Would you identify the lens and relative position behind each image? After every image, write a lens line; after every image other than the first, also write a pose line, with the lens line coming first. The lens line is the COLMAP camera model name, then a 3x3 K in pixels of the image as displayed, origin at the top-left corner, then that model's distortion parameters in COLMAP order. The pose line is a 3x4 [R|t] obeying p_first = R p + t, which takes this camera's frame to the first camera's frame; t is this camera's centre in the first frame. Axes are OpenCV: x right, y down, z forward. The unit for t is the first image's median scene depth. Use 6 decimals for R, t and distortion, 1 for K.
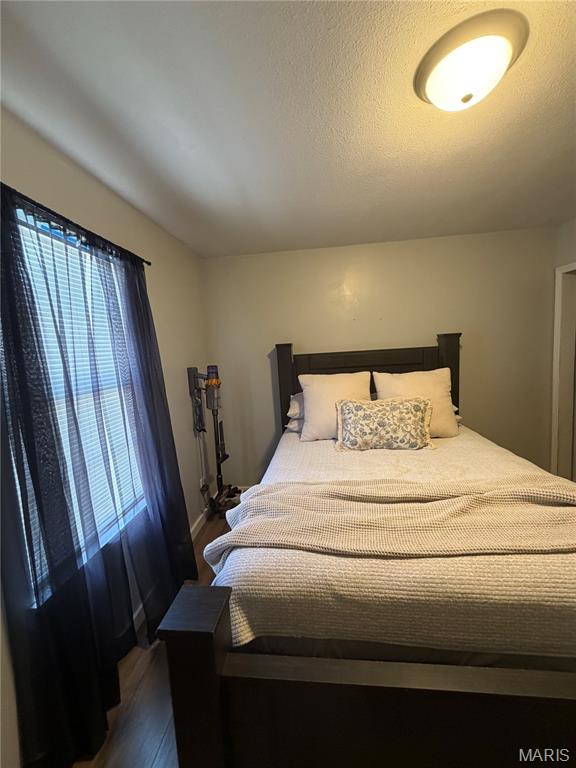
lens RADIAL K [[305.9, 0, 288.7], [0, 305.9, 385.1], [0, 0, 1]] dist [-0.002374, 0.000151]
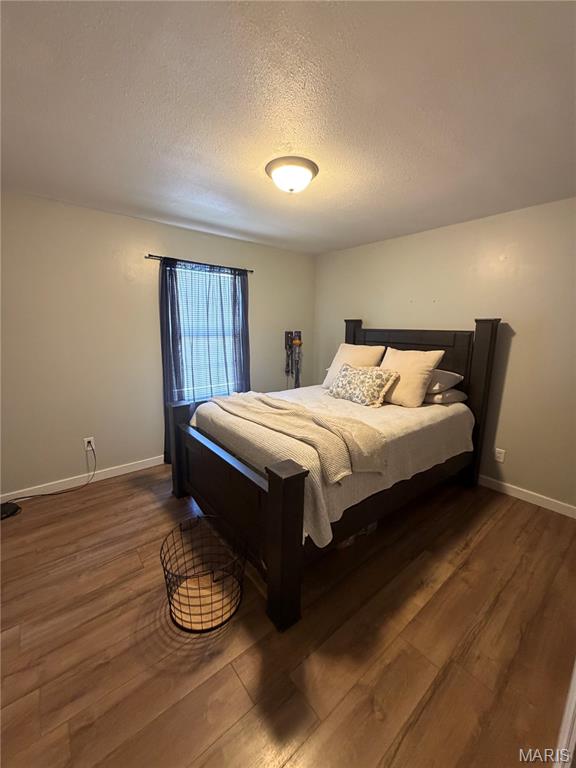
lens RADIAL K [[305.9, 0, 286.7], [0, 305.9, 383.9], [0, 0, 1]] dist [-0.002374, 0.000151]
pose [[0.704127, 0.201373, -0.680922, 1.045556], [-0.136516, 0.979446, 0.148488, -0.032050], [0.696828, -0.011598, 0.717145, -0.186791]]
